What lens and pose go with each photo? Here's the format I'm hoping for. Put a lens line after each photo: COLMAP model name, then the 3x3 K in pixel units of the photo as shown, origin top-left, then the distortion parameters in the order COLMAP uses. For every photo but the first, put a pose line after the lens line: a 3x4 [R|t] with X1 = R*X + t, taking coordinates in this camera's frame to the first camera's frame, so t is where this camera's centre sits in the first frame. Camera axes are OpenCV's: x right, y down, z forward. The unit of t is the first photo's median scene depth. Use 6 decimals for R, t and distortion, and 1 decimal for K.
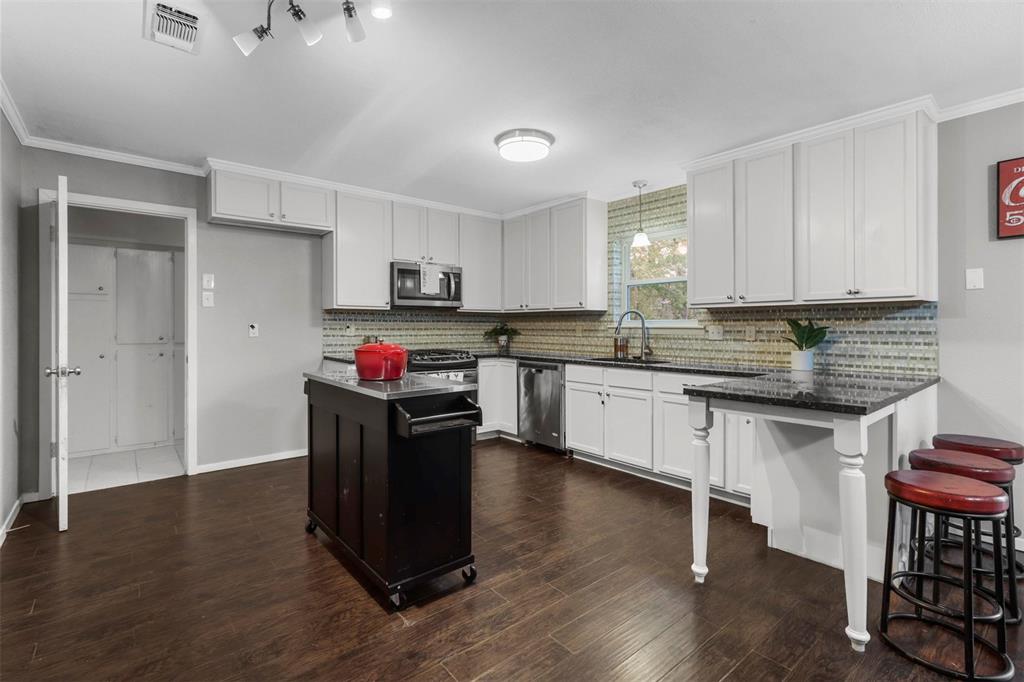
lens RADIAL K [[471.4, 0, 505.3], [0, 471.4, 329.1], [0, 0, 1]] dist [0.005522, -0.002144]
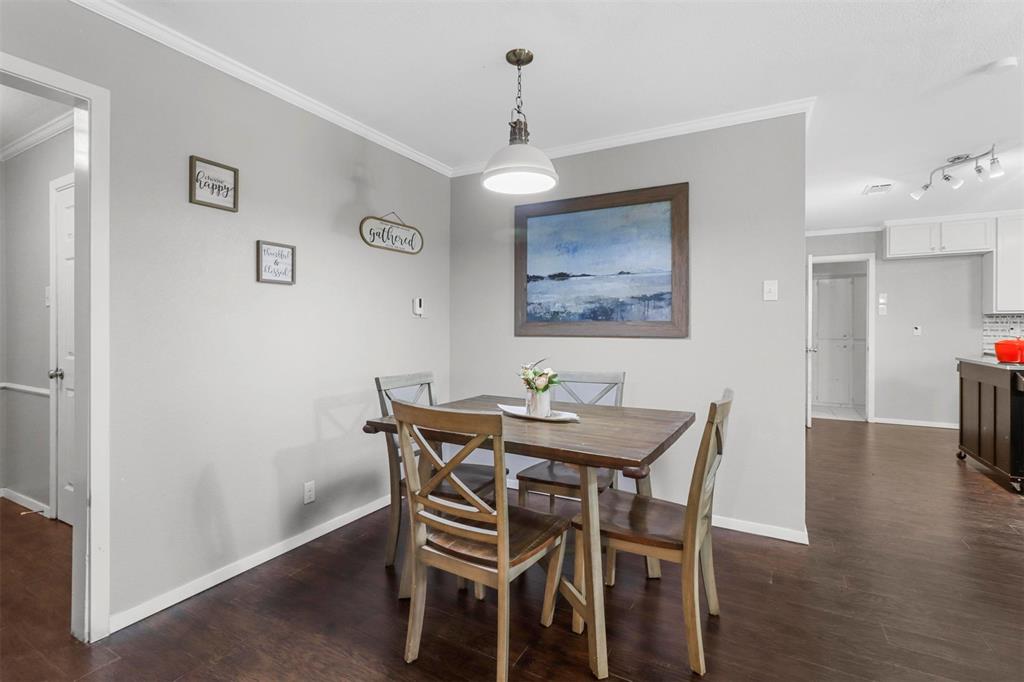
lens RADIAL K [[471.4, 0, 503.5], [0, 471.4, 327.6], [0, 0, 1]] dist [0.005522, -0.002144]
pose [[0.361413, 0.001954, -0.932404, 0.325830], [-0.008723, 0.999961, -0.001286, 0.005744], [0.932365, 0.008598, 0.361416, -0.640398]]
